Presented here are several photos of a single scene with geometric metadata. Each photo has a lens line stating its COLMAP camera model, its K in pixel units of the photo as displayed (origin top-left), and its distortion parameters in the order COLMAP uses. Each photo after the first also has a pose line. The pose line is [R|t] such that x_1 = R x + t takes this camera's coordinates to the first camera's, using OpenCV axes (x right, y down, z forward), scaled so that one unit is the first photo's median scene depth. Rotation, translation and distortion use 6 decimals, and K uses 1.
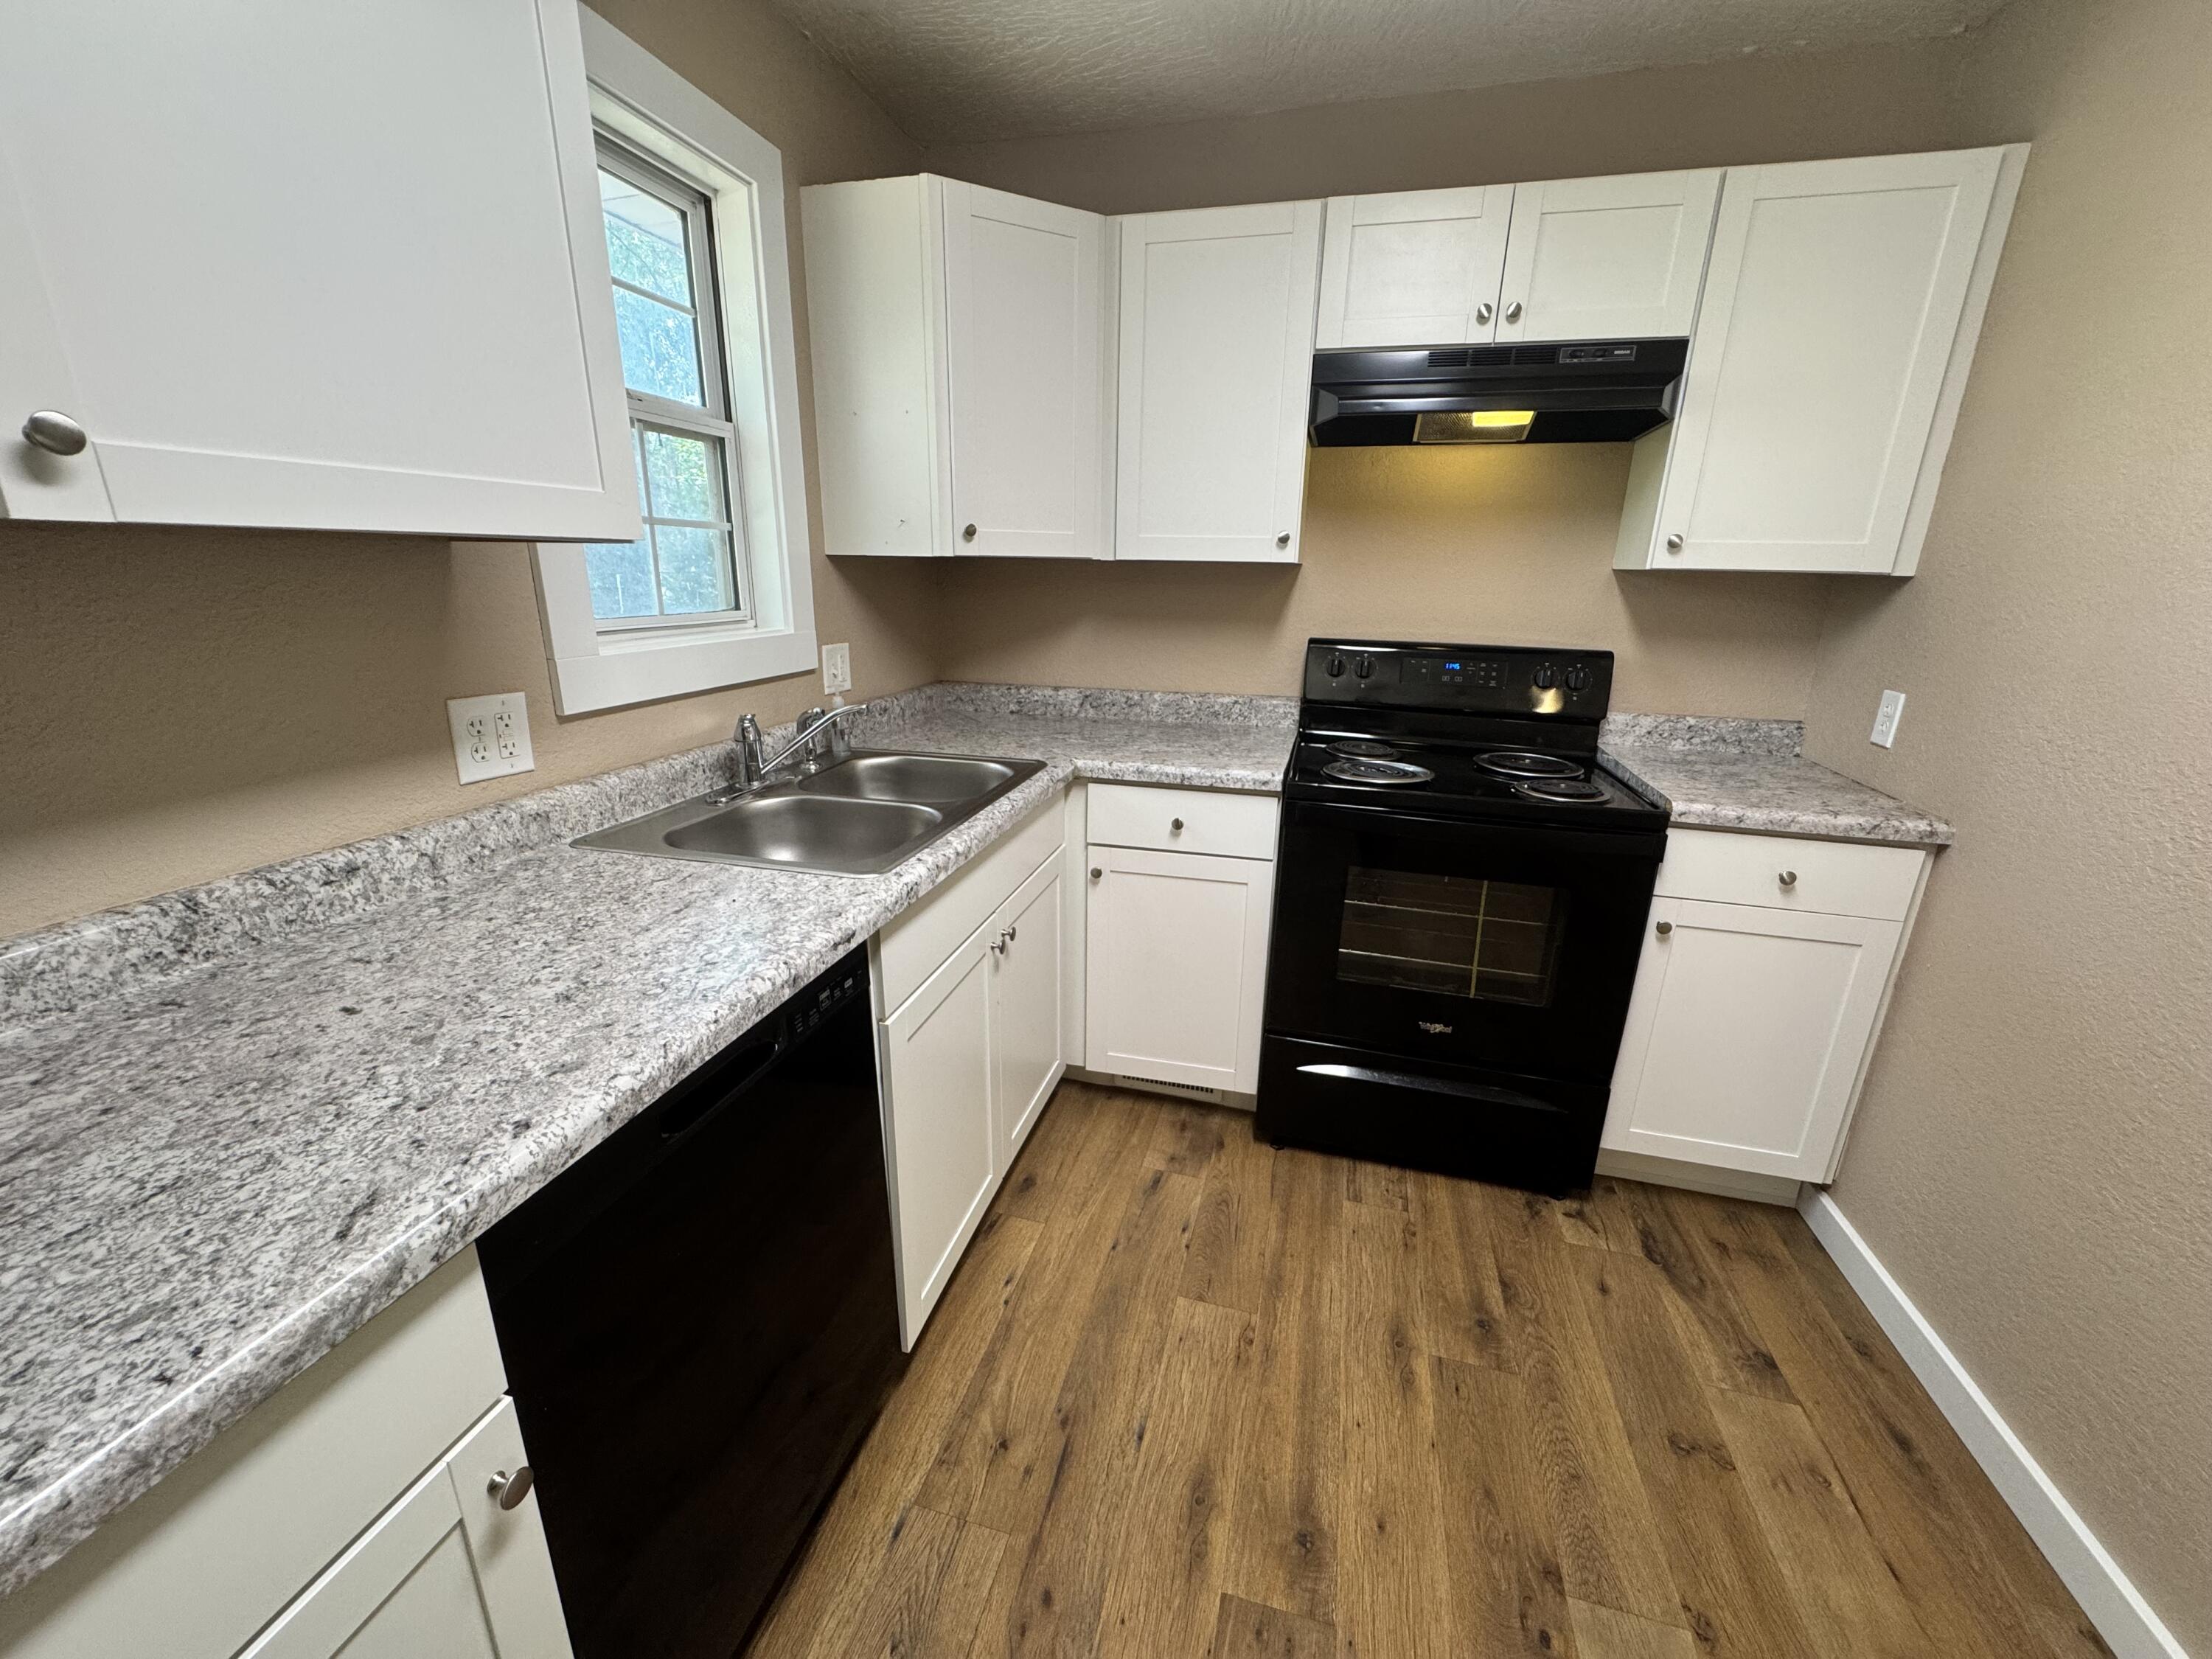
lens RADIAL K [[884.0, 0, 1103.9], [0, 884.0, 826.9], [0, 0, 1]] dist [0.001385, -0.000405]
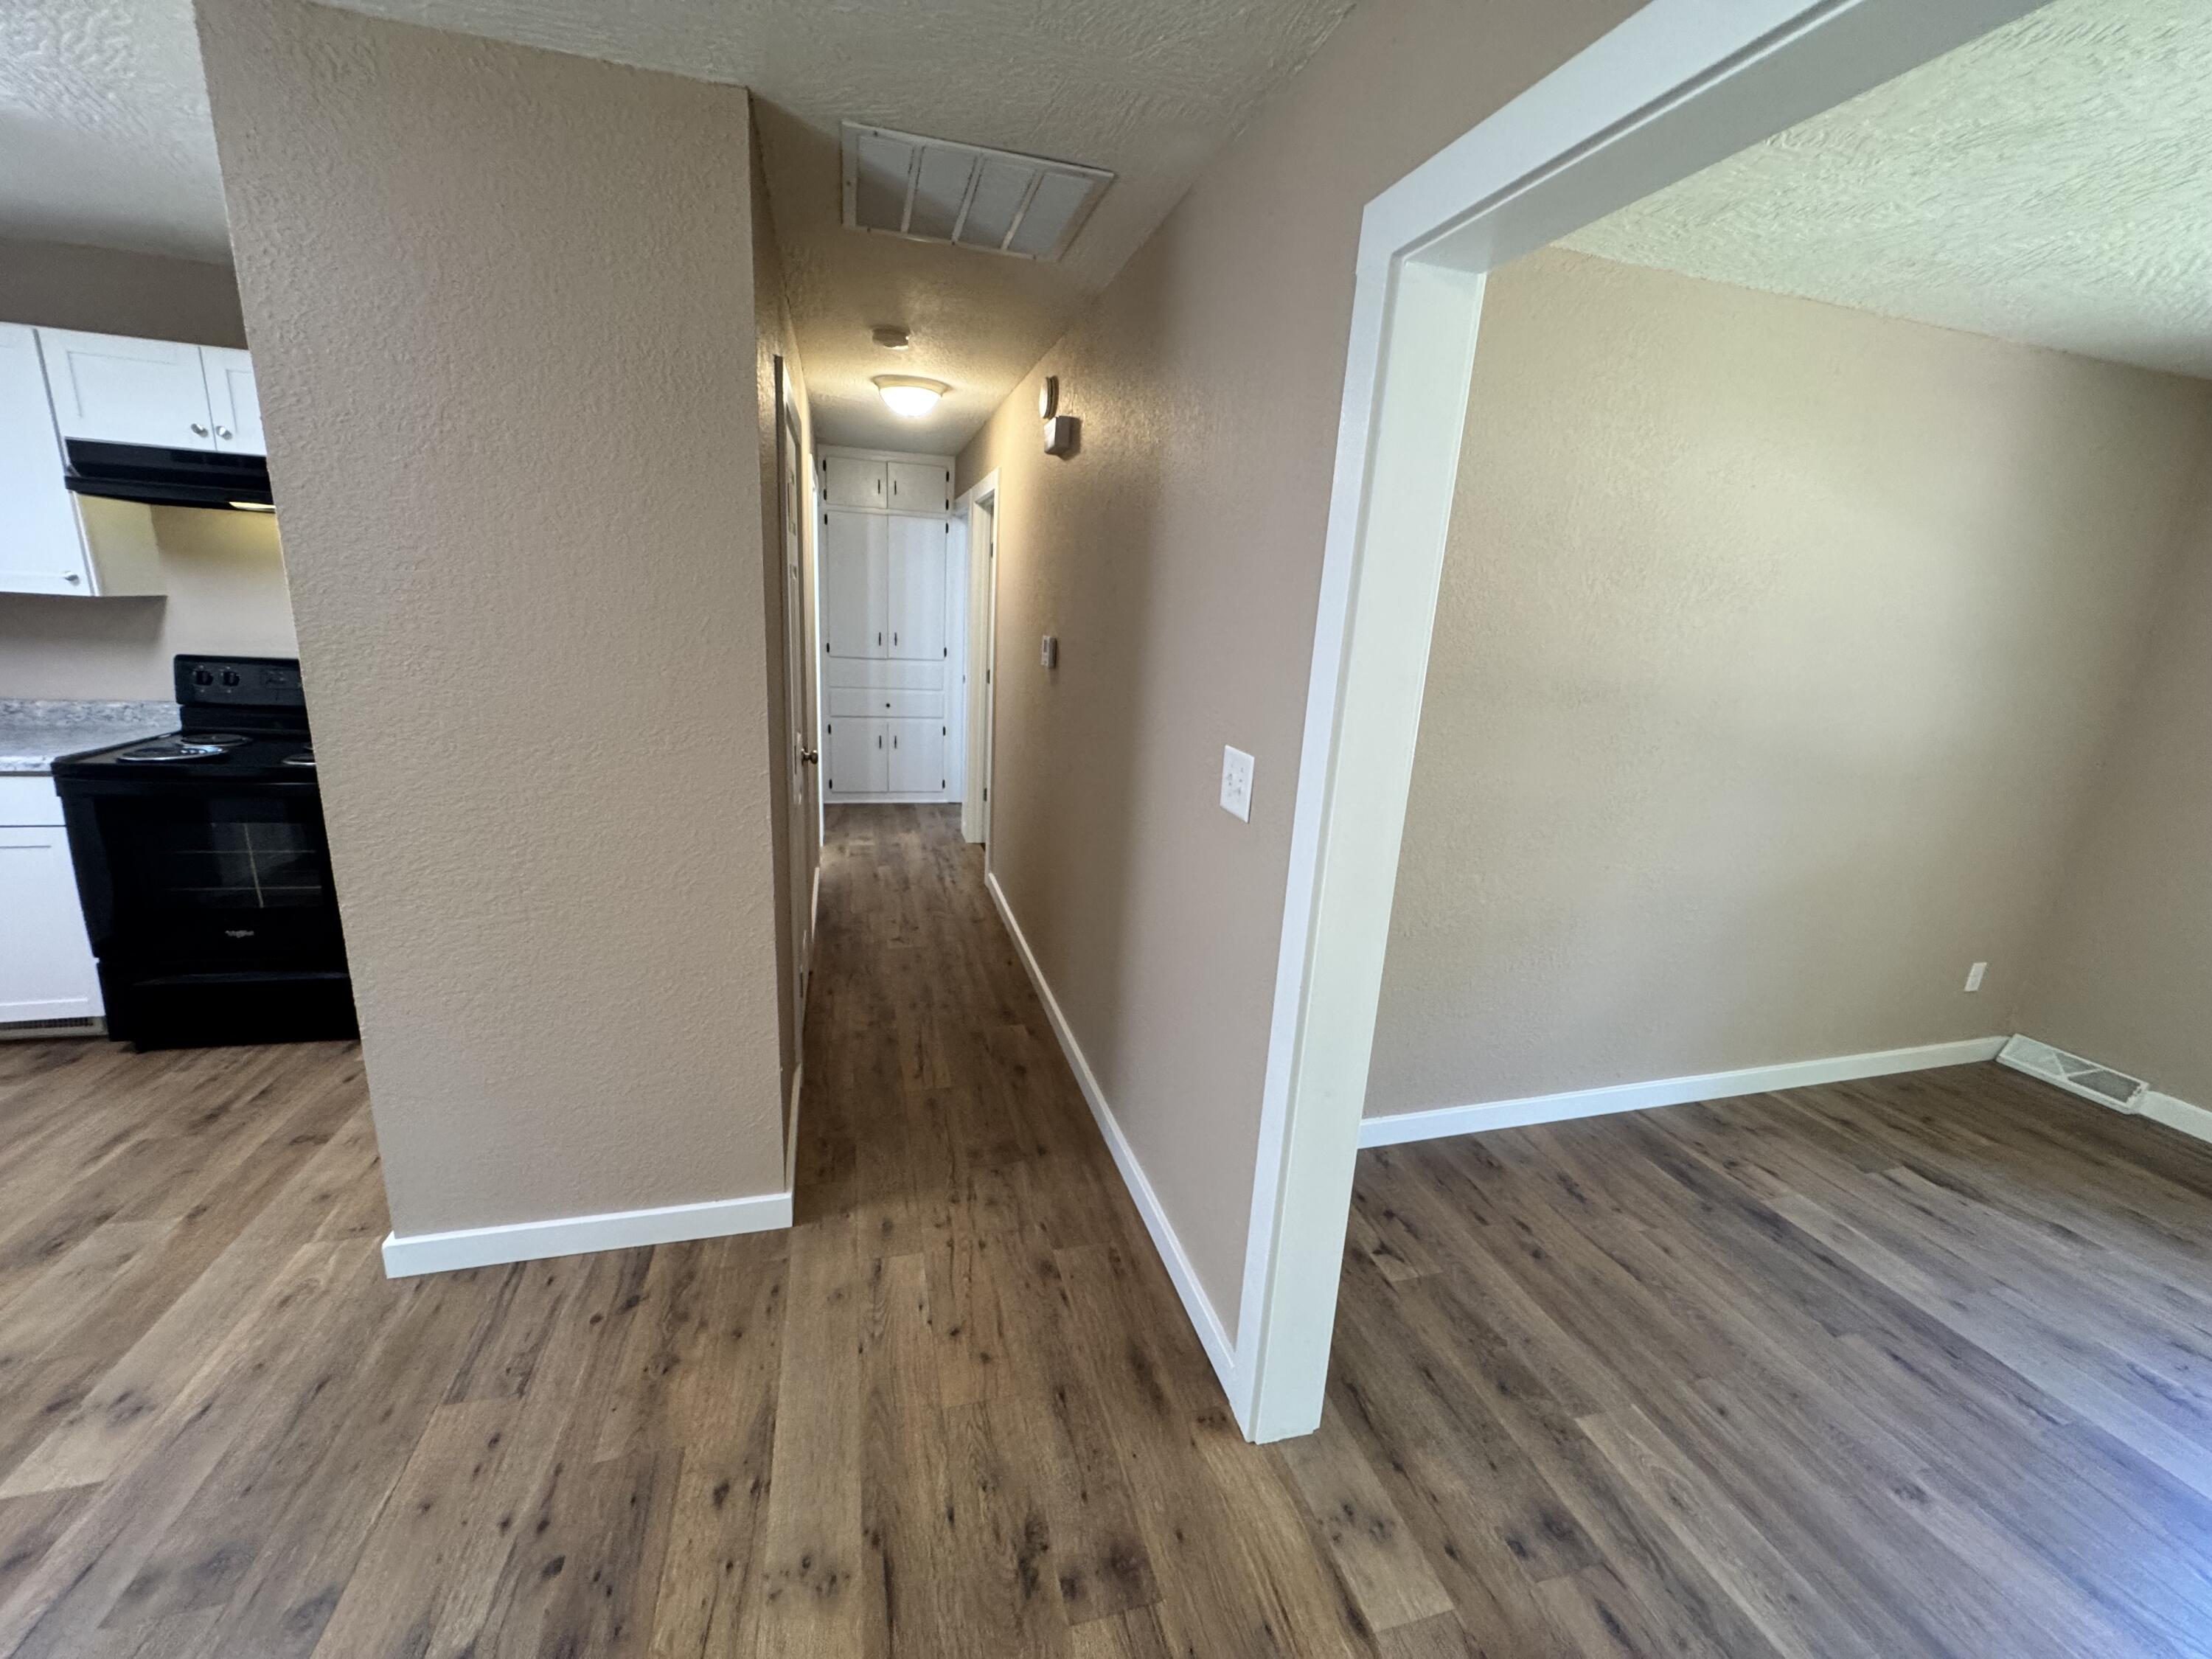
lens RADIAL K [[884.0, 0, 1103.9], [0, 884.0, 826.9], [0, 0, 1]] dist [0.001385, -0.000405]
pose [[0.858478, -0.091595, 0.504604, 0.875068], [0.099857, 0.994944, 0.010716, 0.184746], [-0.503034, 0.041188, 0.863284, -0.918363]]
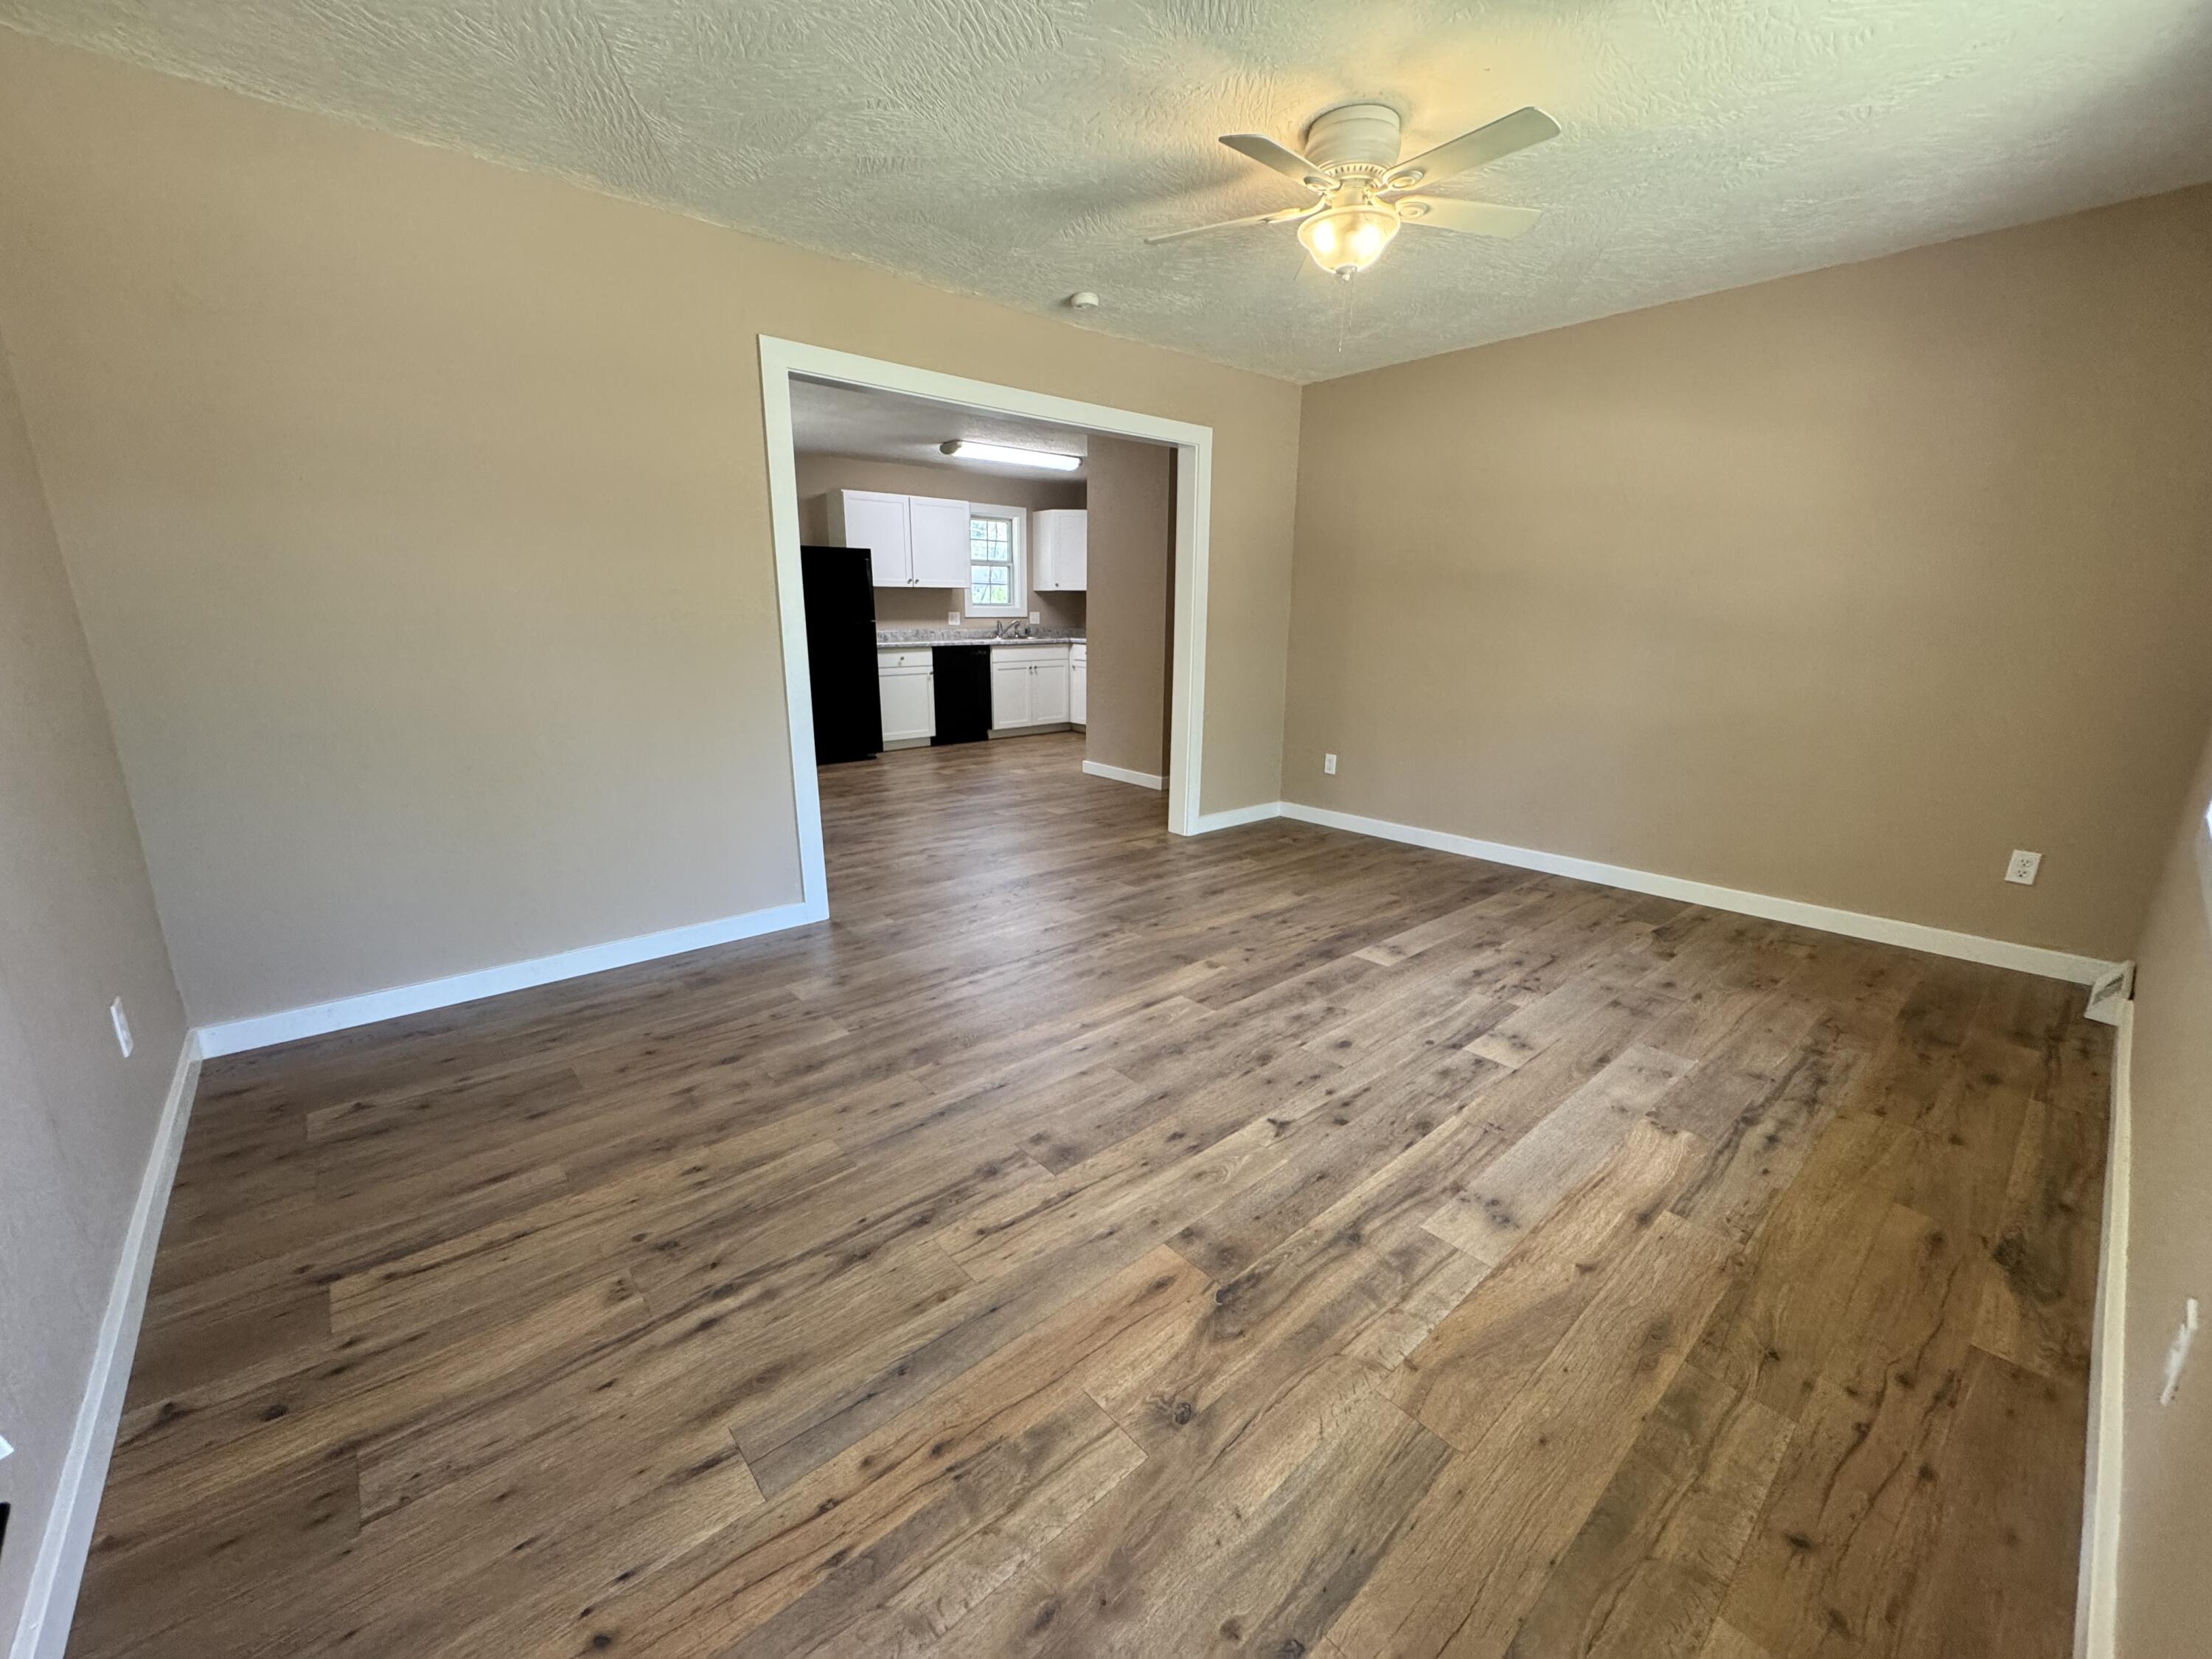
lens RADIAL K [[884.0, 0, 1103.9], [0, 884.0, 826.9], [0, 0, 1]] dist [0.001385, -0.000405]
pose [[0.829297, 0.128257, -0.543890, 2.624827], [-0.155395, 0.987844, -0.003991, 0.841969], [0.536767, 0.087827, 0.839147, -2.469343]]
